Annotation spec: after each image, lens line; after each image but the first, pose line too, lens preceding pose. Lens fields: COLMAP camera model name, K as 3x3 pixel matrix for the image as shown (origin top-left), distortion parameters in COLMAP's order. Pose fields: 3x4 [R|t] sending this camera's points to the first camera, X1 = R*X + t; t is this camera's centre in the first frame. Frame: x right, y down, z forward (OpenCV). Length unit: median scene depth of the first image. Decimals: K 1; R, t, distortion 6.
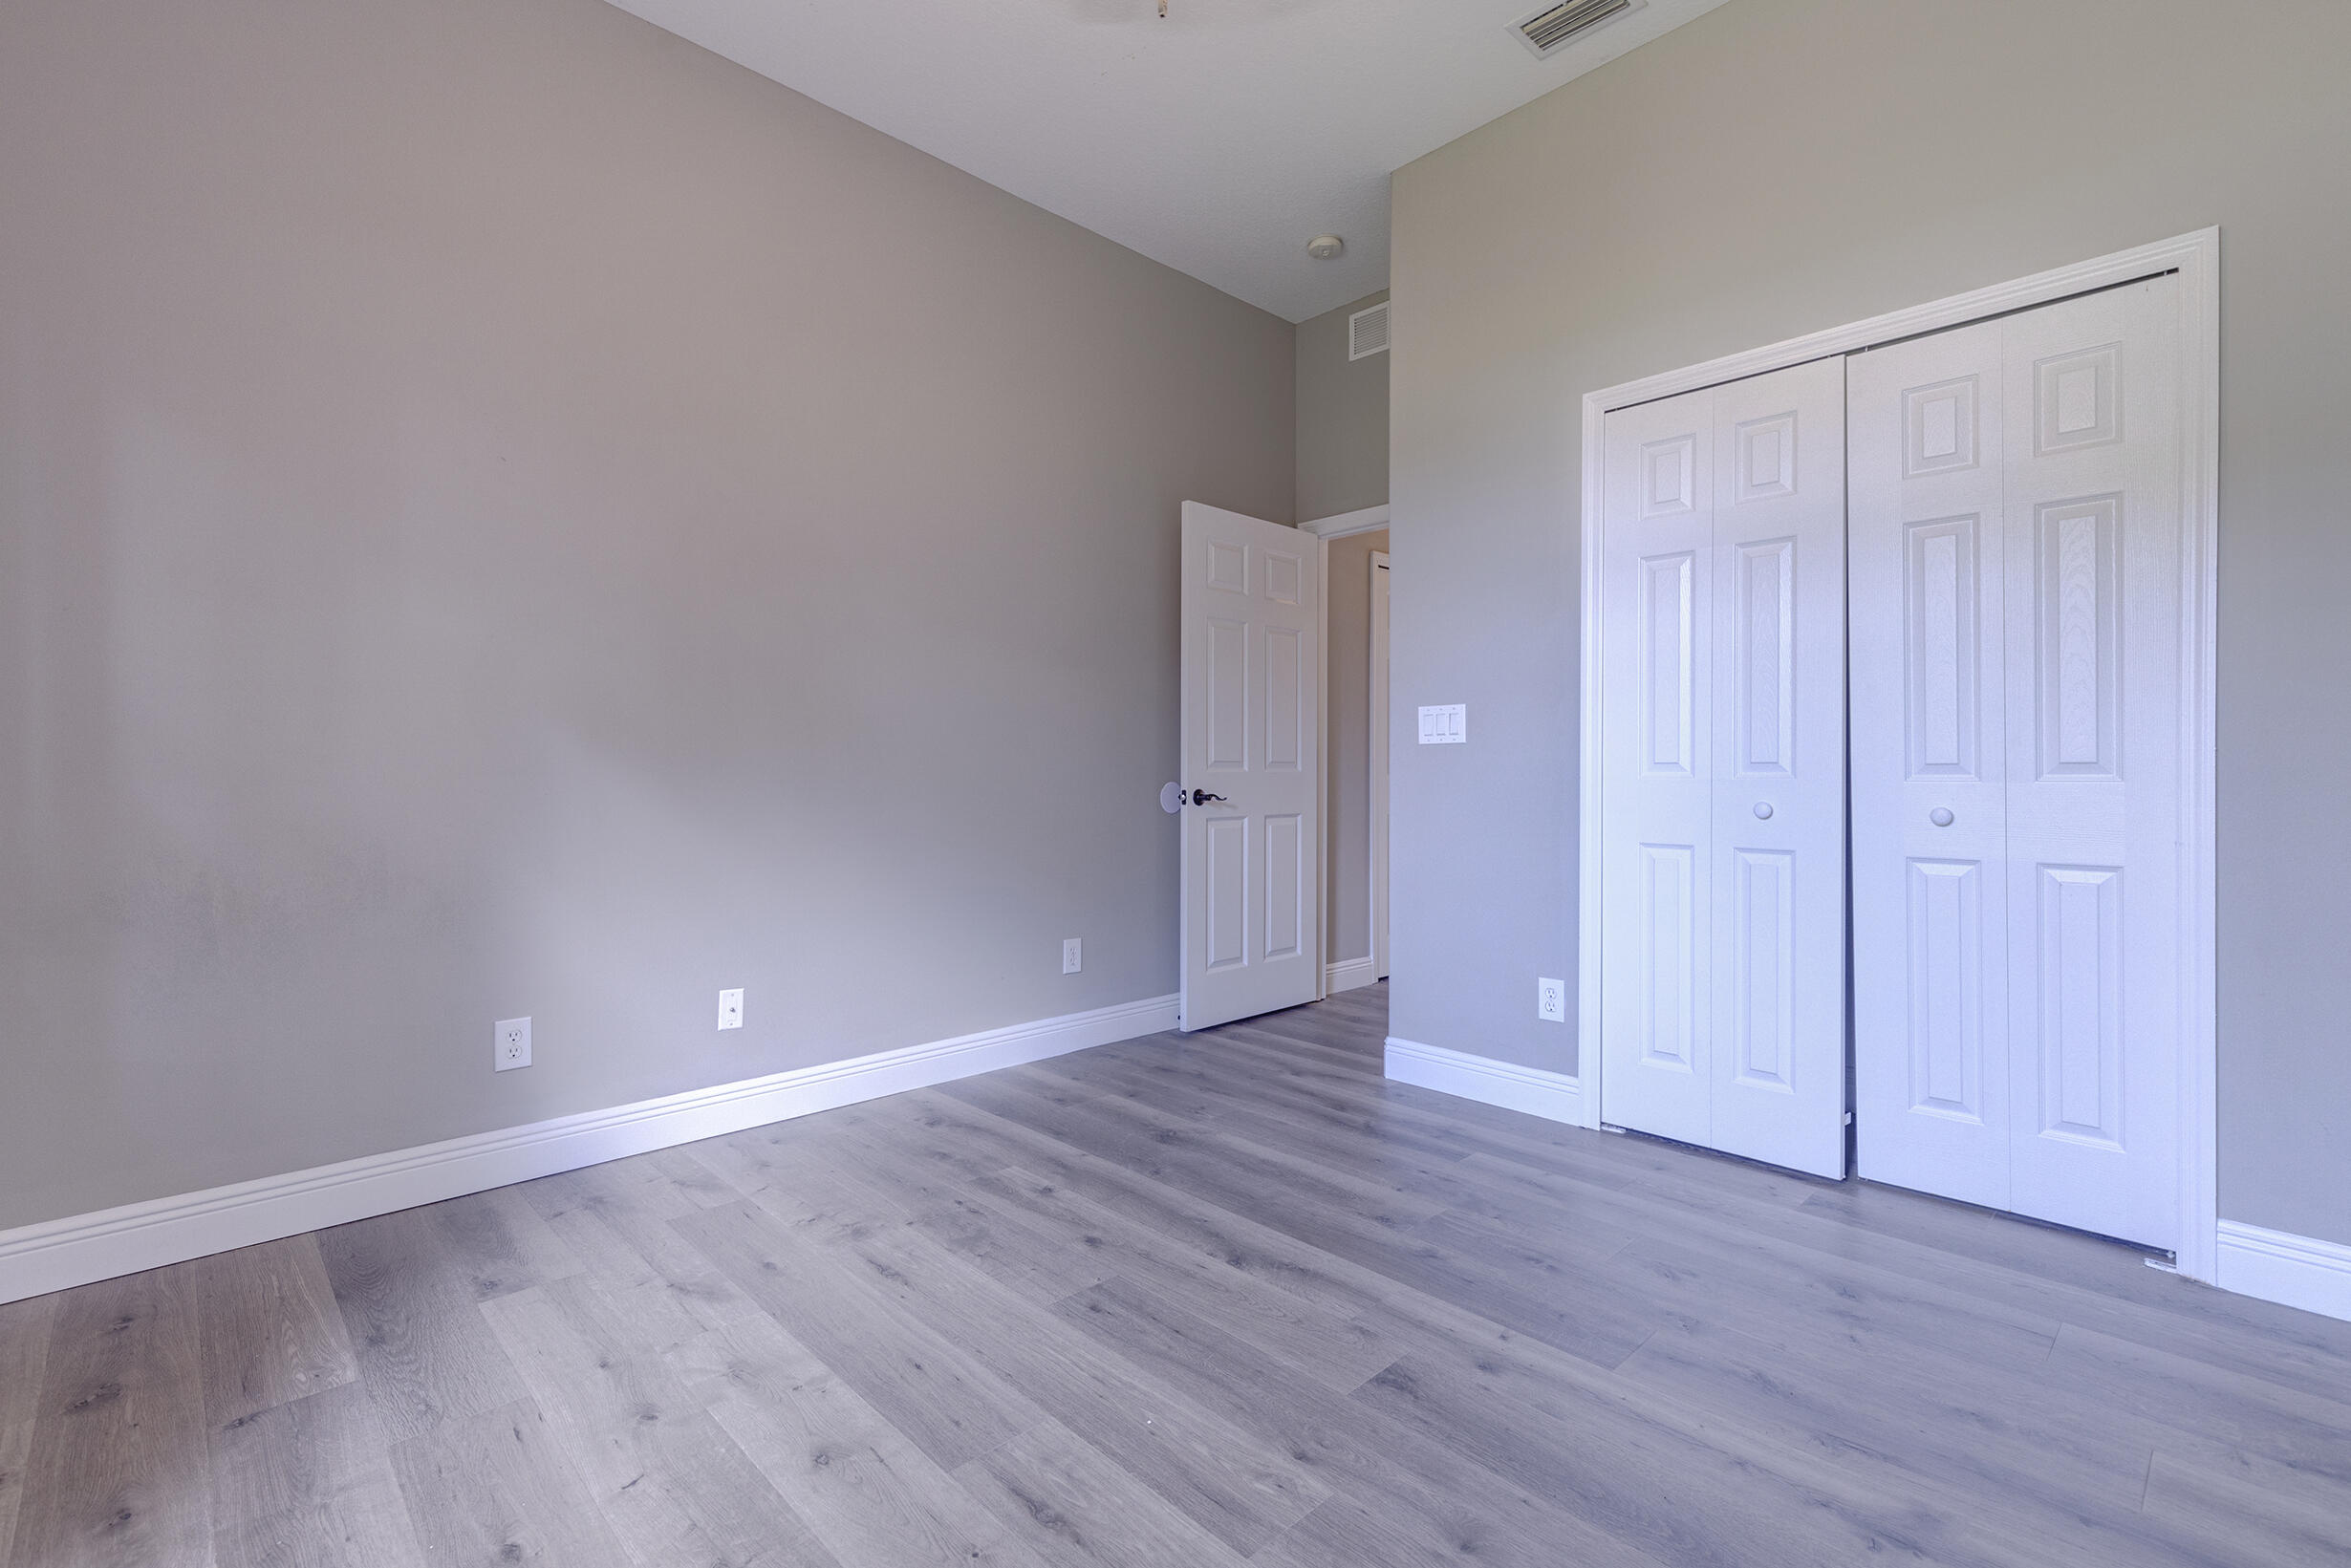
lens RADIAL K [[1047.9, 0, 1177.6], [0, 1047.9, 783.9], [0, 0, 1]] dist [-0.000037, -0.000723]
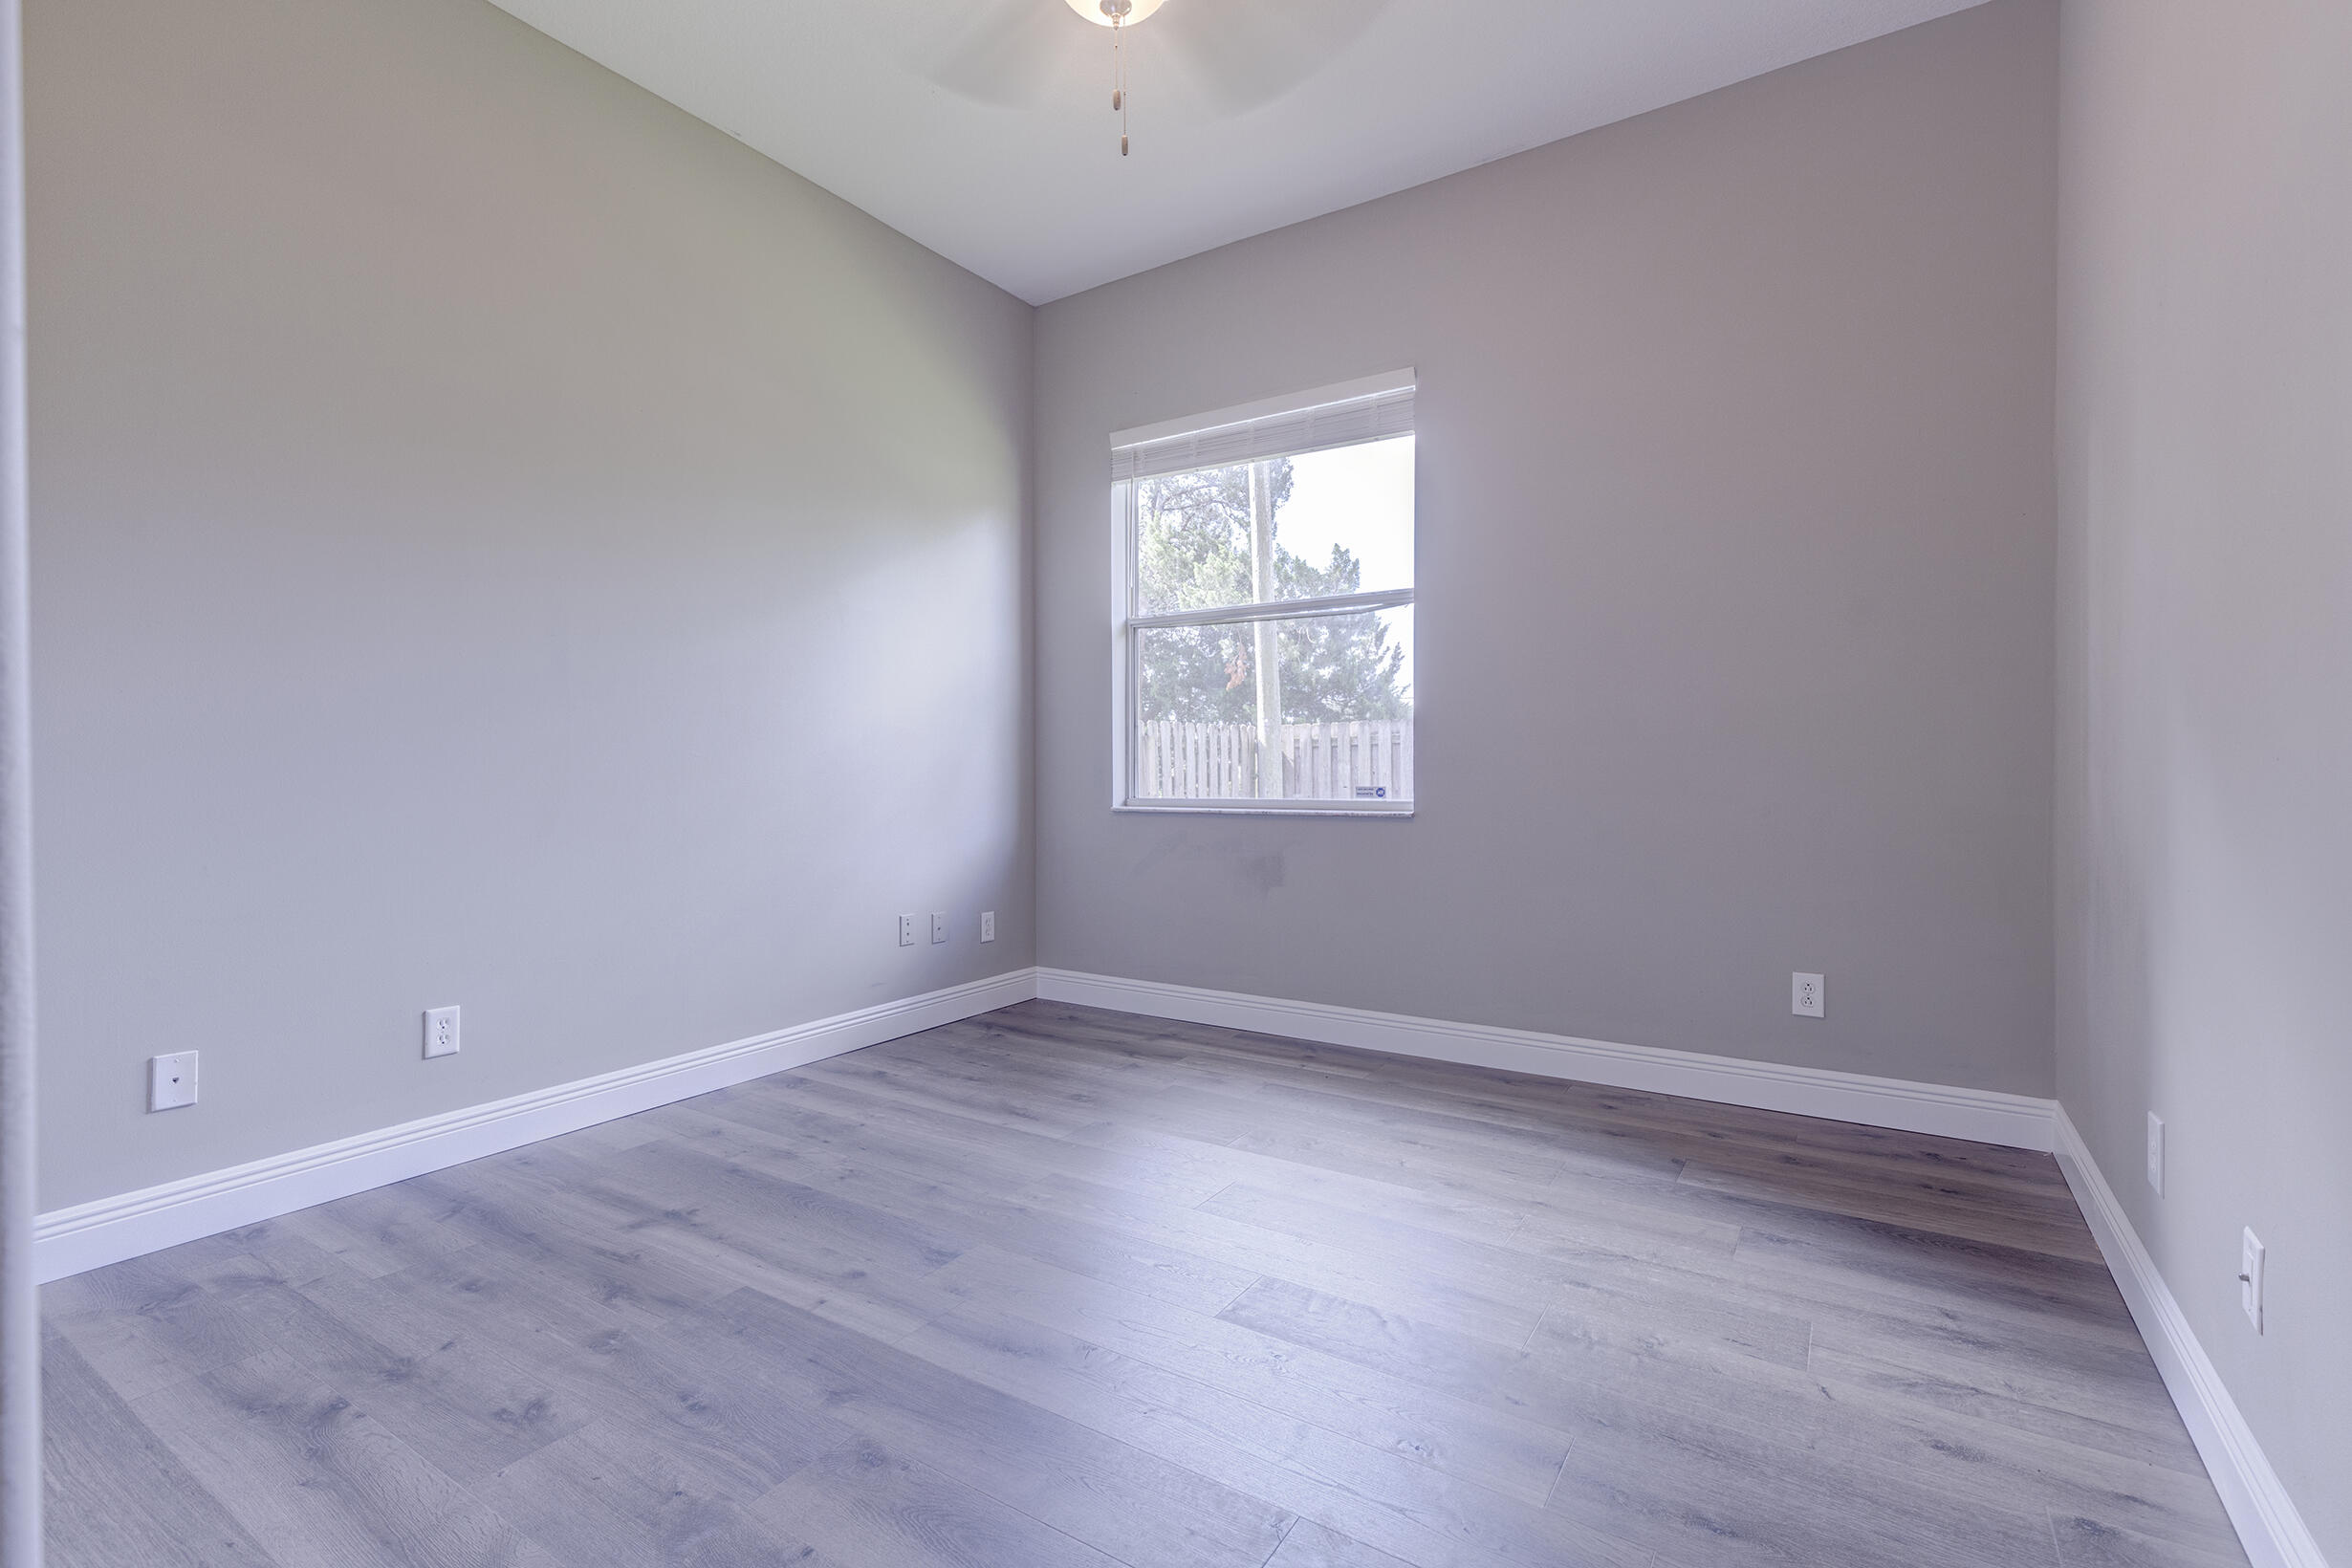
lens RADIAL K [[1048.5, 0, 1173.0], [0, 1048.5, 779.6], [0, 0, 1]] dist [-0.000037, -0.000723]
pose [[-0.975060, 0.006471, -0.221847, 0.184730], [0.003022, 0.999869, 0.015886, -0.009751], [0.221921, 0.014820, -0.974952, 1.959284]]
